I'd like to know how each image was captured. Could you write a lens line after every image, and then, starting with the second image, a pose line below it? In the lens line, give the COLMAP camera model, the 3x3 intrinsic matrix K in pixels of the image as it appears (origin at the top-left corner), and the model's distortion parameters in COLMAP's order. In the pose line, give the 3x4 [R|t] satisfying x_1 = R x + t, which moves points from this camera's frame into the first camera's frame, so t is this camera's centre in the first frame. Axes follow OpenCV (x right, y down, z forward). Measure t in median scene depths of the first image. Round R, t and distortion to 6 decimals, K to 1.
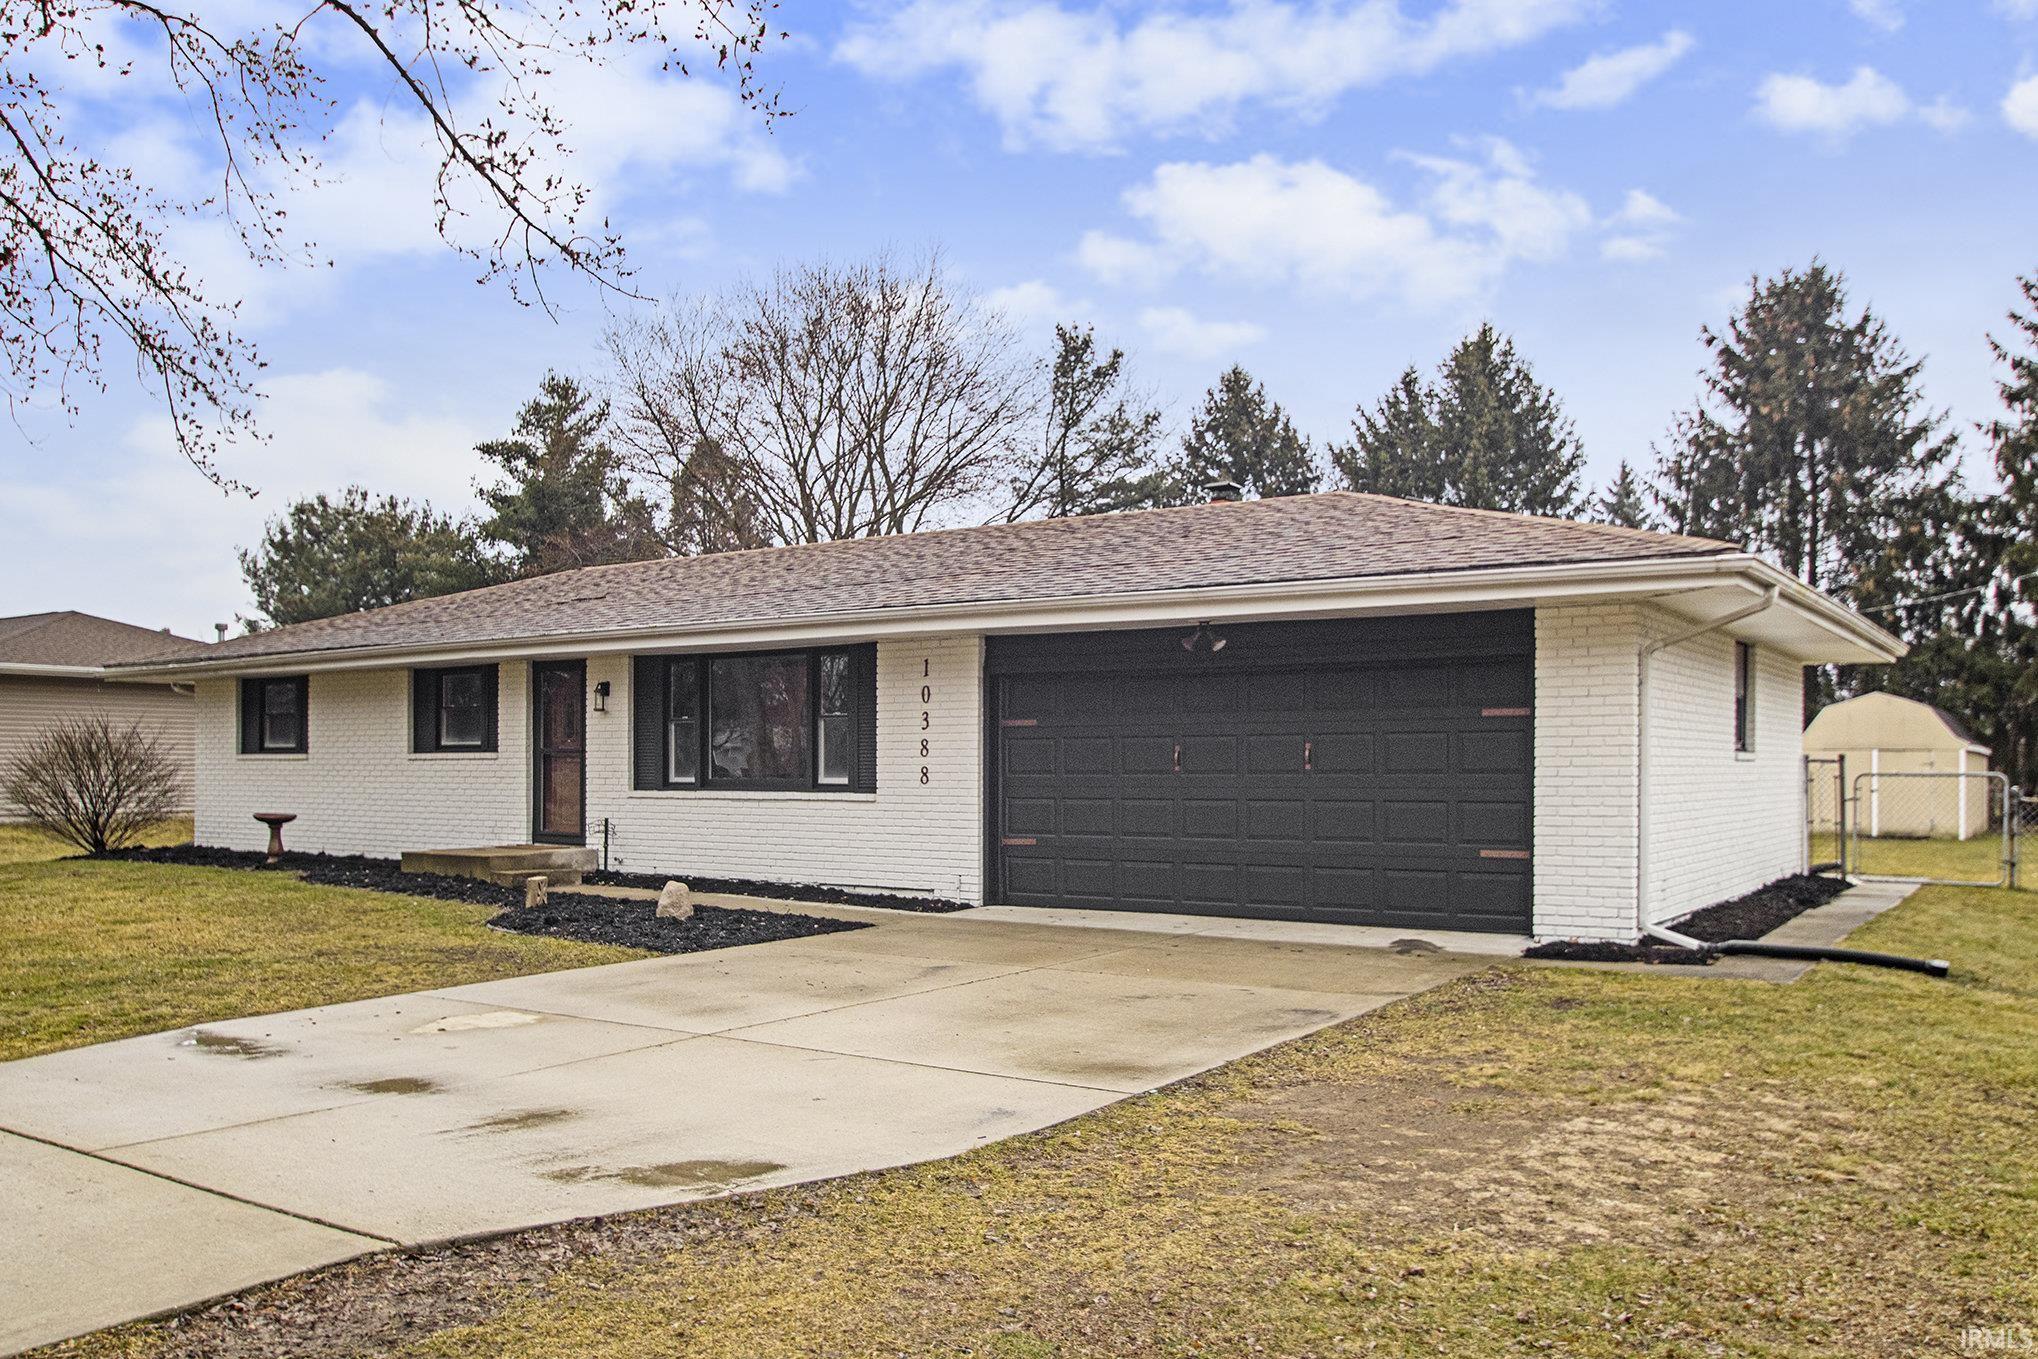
lens RADIAL K [[1605.5, 0, 970.0], [0, 1605.5, 689.1], [0, 0, 1]] dist [-0.044058, -0.000199]
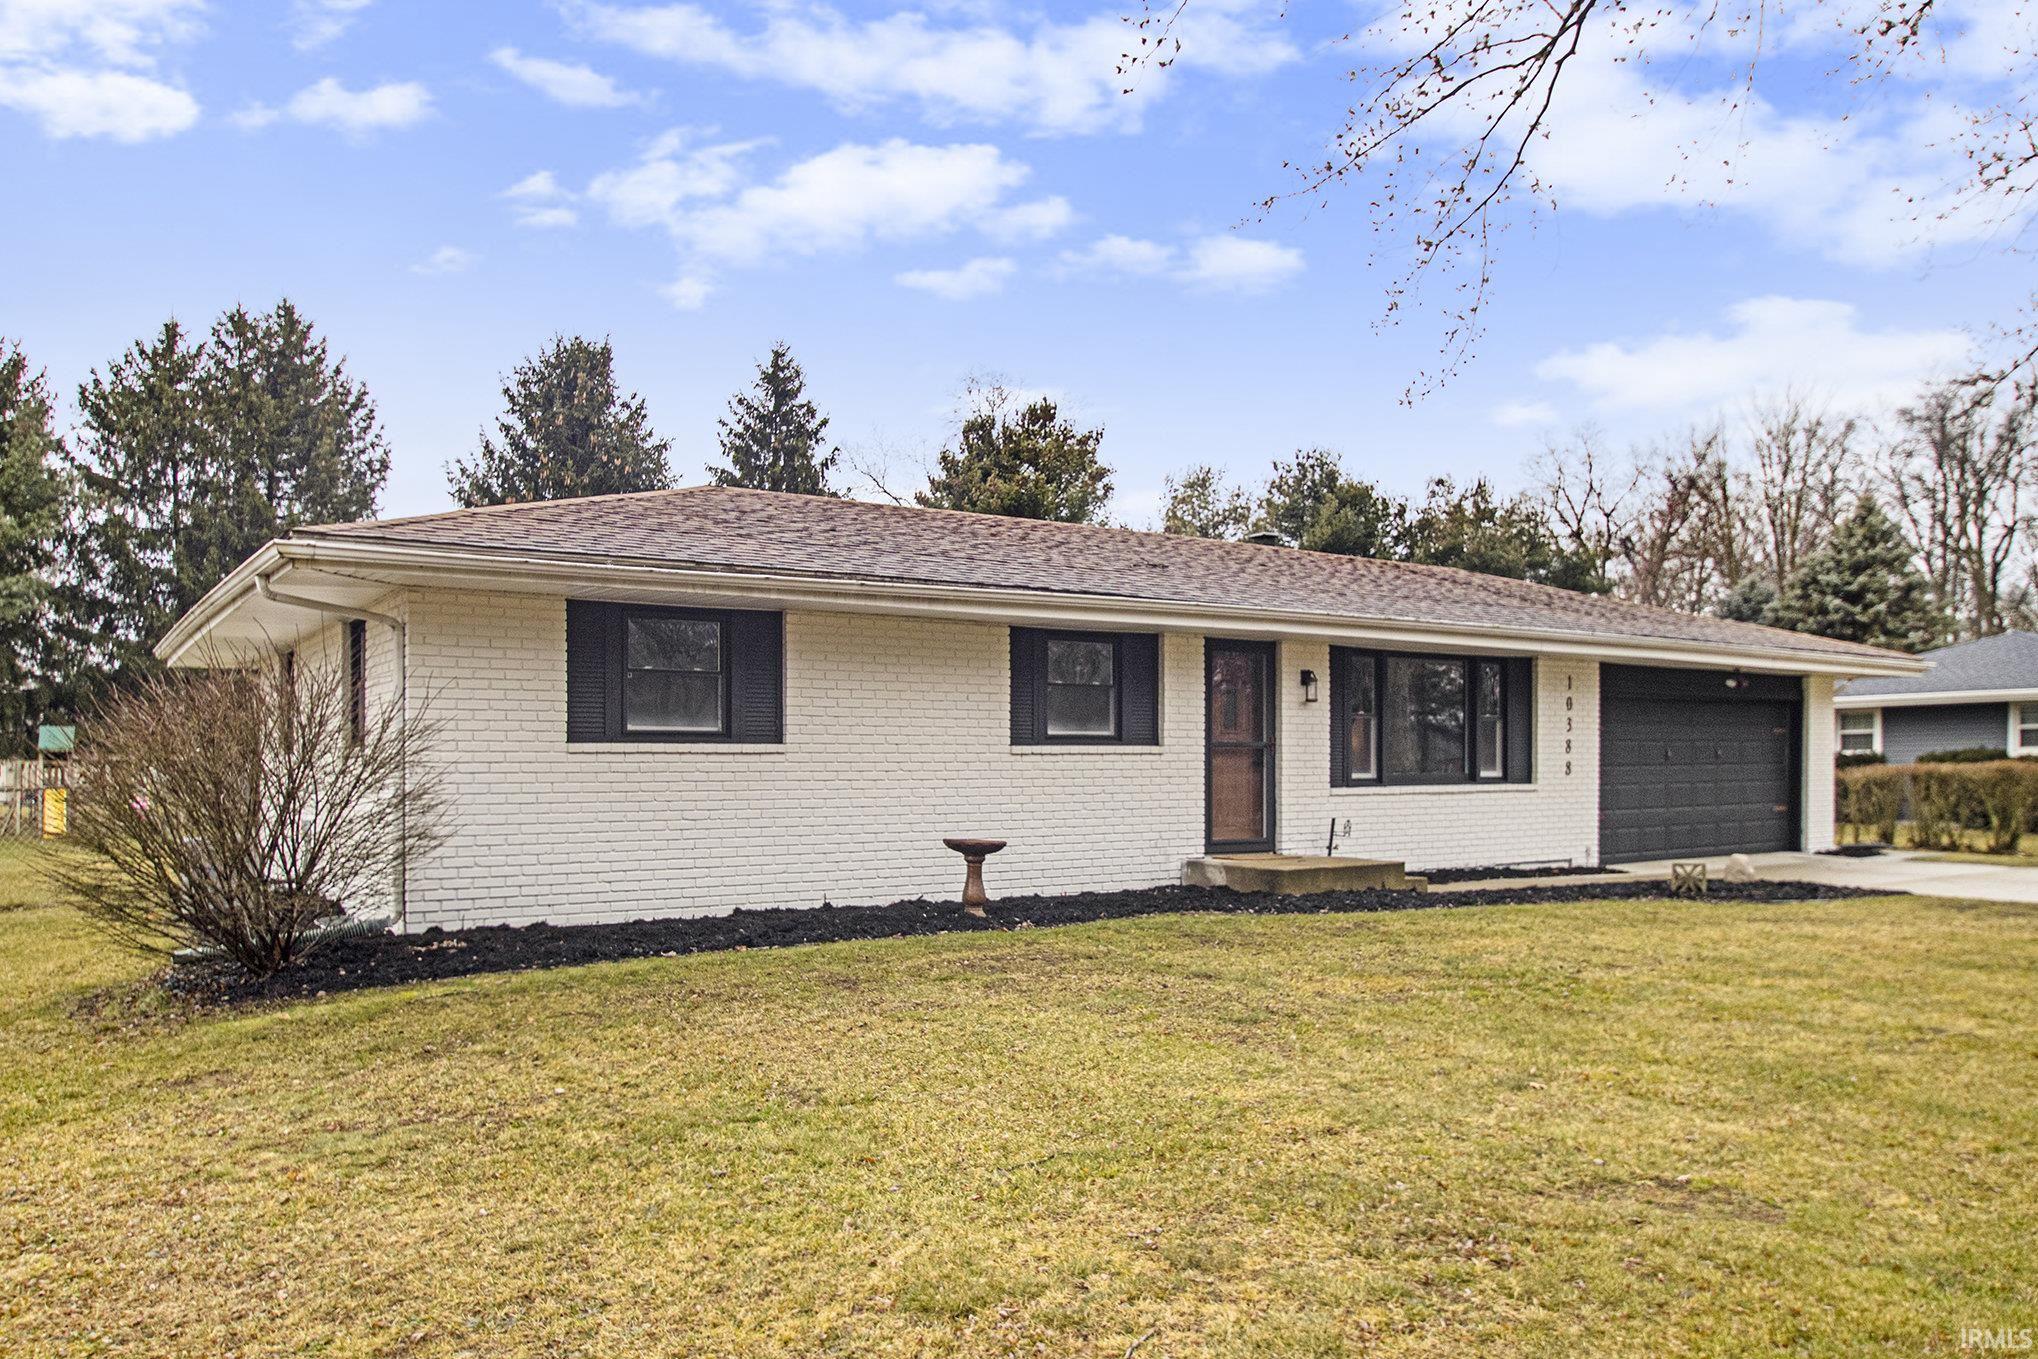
lens RADIAL K [[1533.9, 0, 979.7], [0, 1533.9, 761.8], [0, 0, 1]] dist [-0.026515, 0.005654]
pose [[0.347476, 0.001166, 0.937688, -1.036346], [-0.039650, 0.999123, 0.013450, 0.040451], [-0.936850, -0.041853, 0.347217, 0.810163]]
